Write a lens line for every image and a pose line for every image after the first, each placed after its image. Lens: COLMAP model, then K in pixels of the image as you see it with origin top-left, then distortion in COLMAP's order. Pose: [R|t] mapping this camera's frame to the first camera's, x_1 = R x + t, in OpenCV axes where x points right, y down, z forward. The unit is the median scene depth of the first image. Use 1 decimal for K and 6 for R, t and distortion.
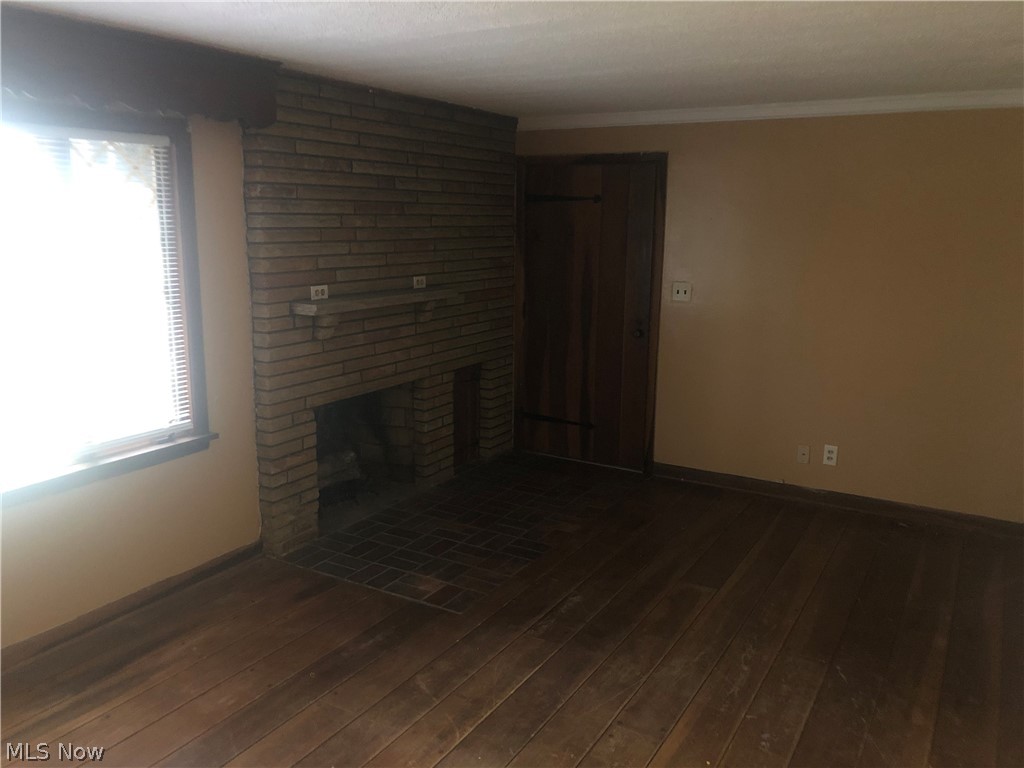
lens RADIAL K [[842.5, 0, 500.7], [0, 842.5, 383.5], [0, 0, 1]] dist [0.060601, -0.057371]
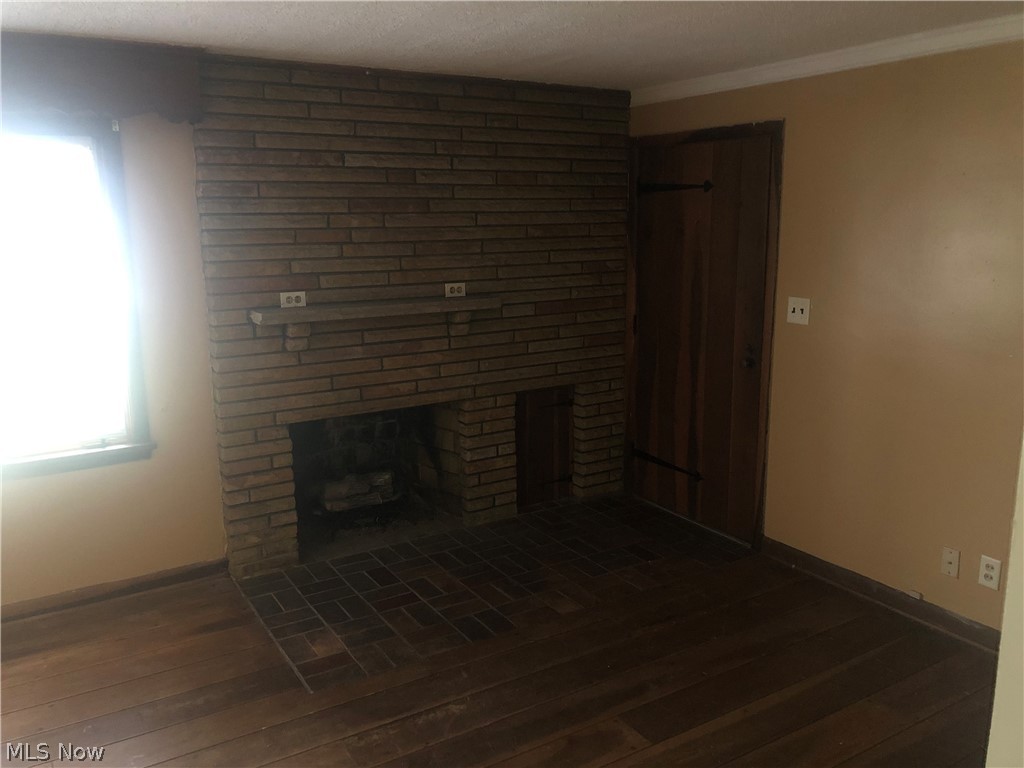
lens RADIAL K [[842.5, 0, 513.6], [0, 842.5, 381.5], [0, 0, 1]] dist [0.060601, -0.057371]
pose [[0.883331, 0.073802, -0.462903, 0.387440], [-0.073536, 0.997118, 0.018650, -0.049212], [0.462945, 0.017566, 0.886213, 0.274936]]
